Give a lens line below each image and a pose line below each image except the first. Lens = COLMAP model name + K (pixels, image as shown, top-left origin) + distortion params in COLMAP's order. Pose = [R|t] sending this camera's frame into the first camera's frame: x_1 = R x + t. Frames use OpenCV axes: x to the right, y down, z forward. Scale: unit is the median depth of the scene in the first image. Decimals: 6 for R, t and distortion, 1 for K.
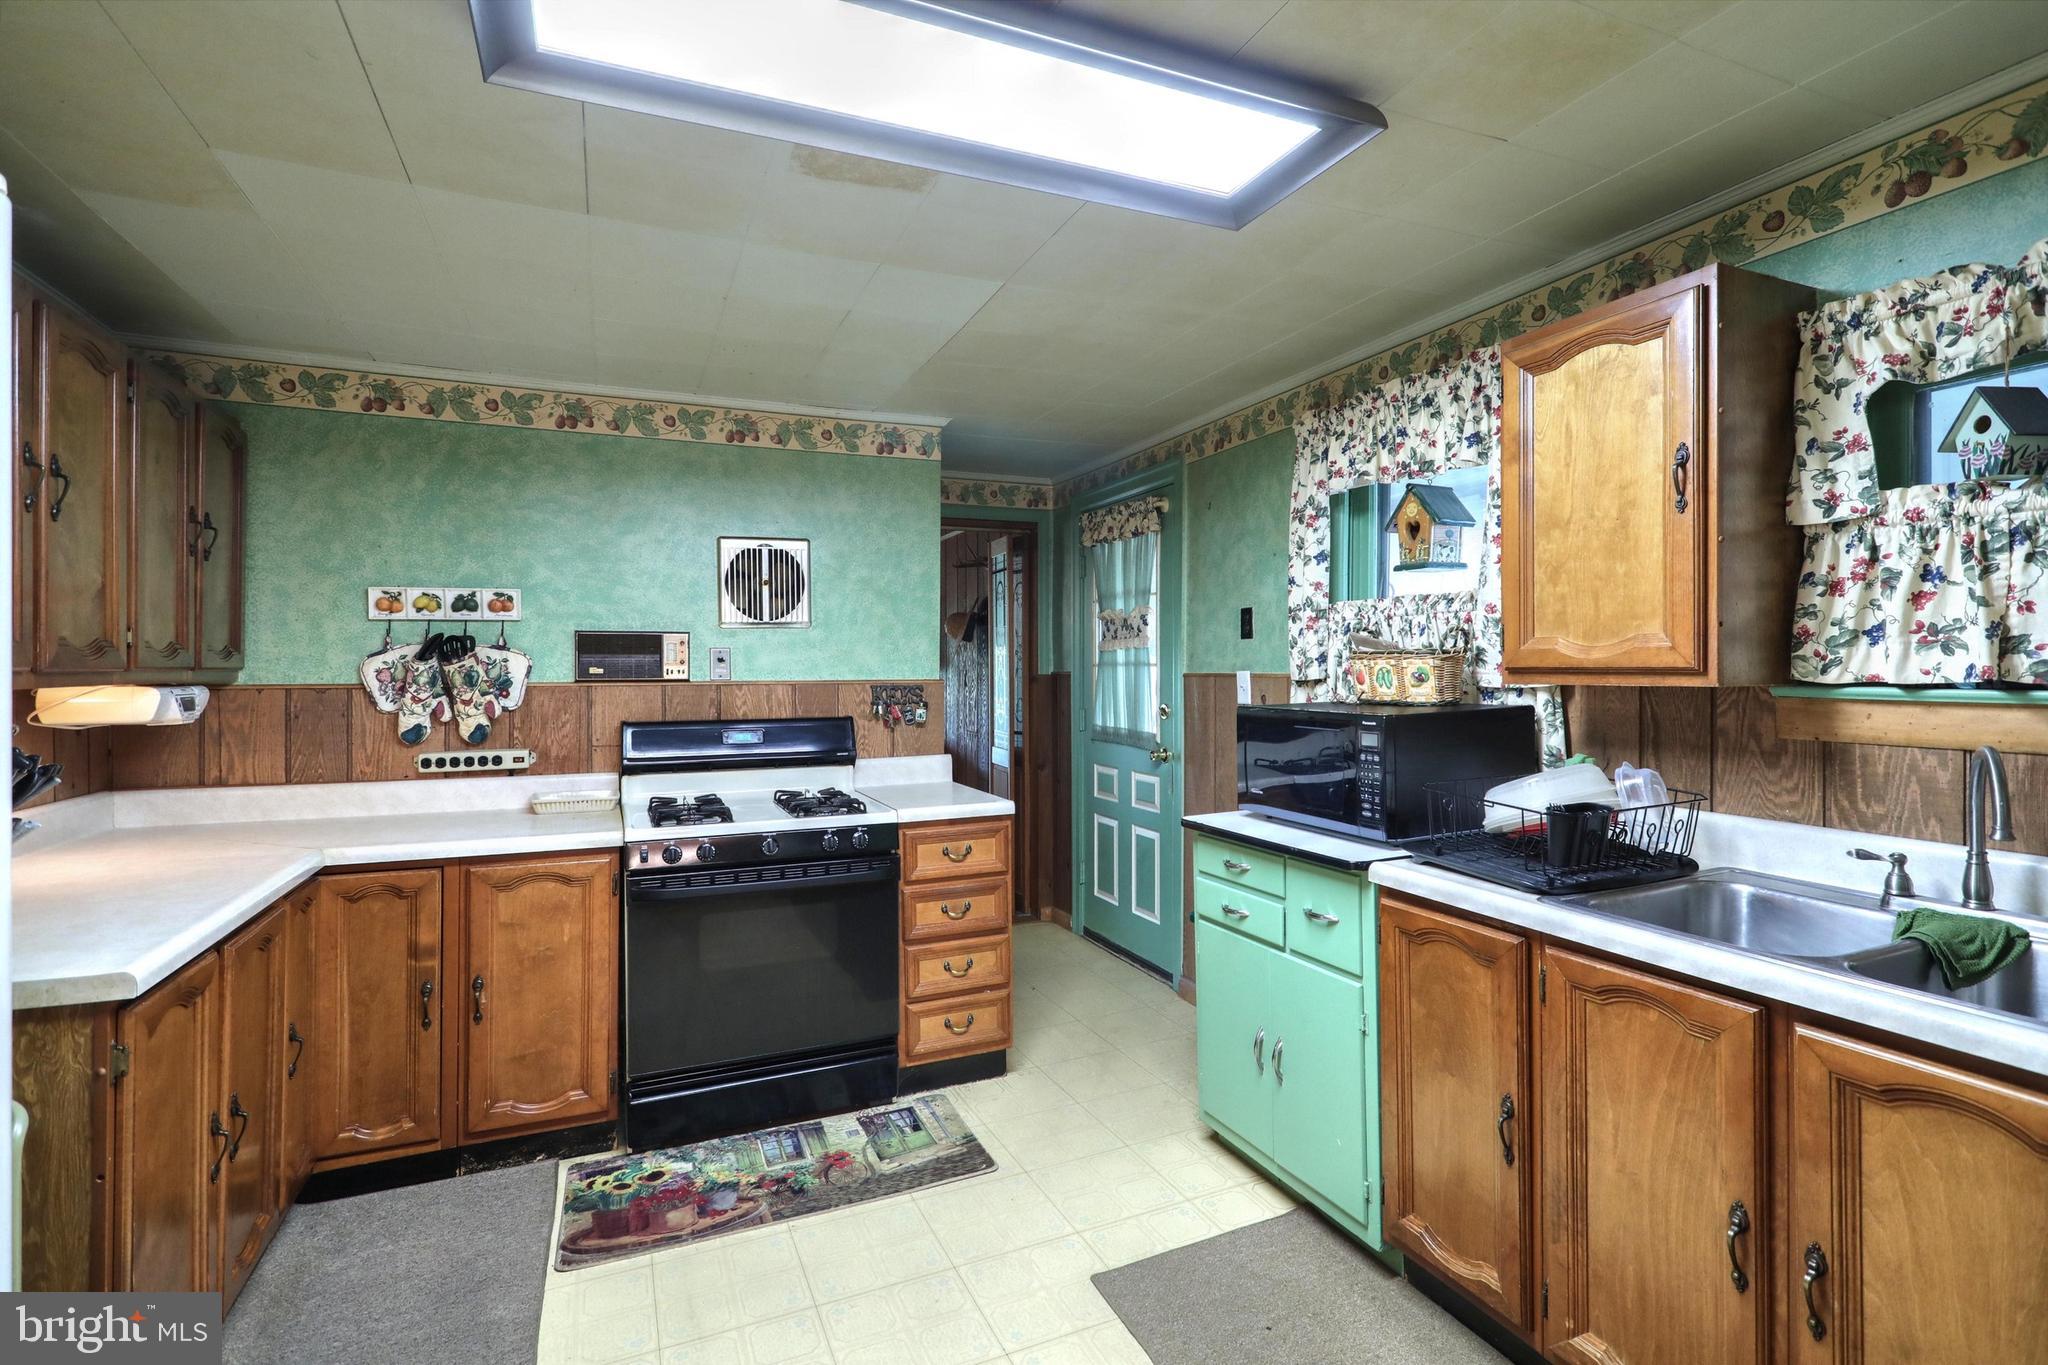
lens RADIAL K [[954.5, 0, 1012.9], [0, 954.5, 672.0], [0, 0, 1]] dist [-0.004385, 0.003531]
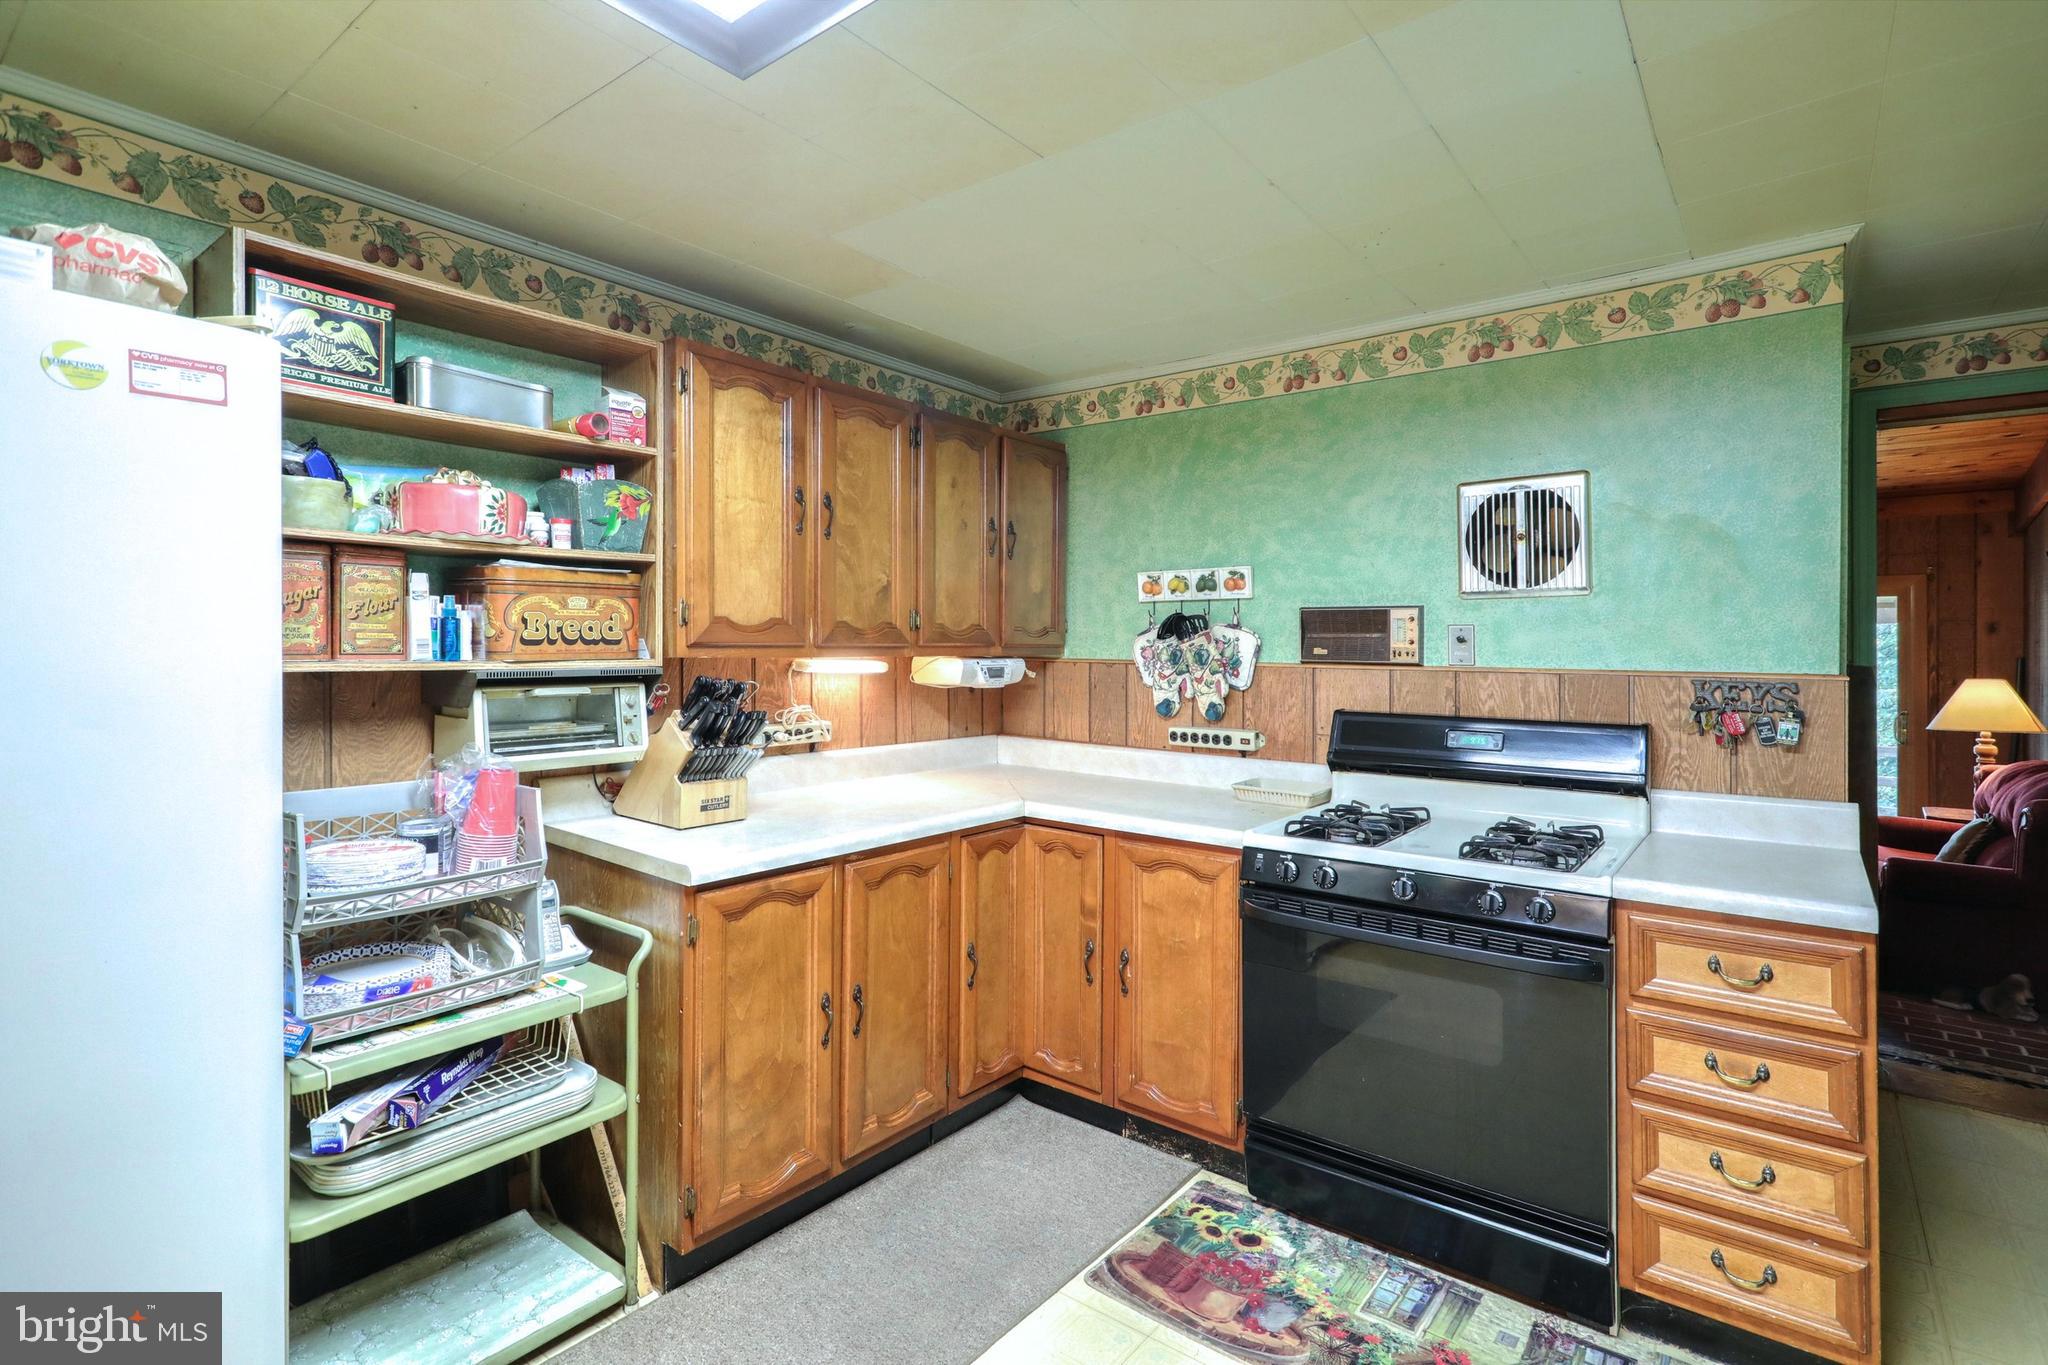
lens RADIAL K [[954.5, 0, 1055.2], [0, 954.5, 647.6], [0, 0, 1]] dist [-0.004385, 0.003531]
pose [[0.501568, 0.011470, -0.865042, 0.233227], [-0.014395, 0.999884, 0.004912, -0.005951], [0.864999, 0.009989, 0.501675, 0.350999]]
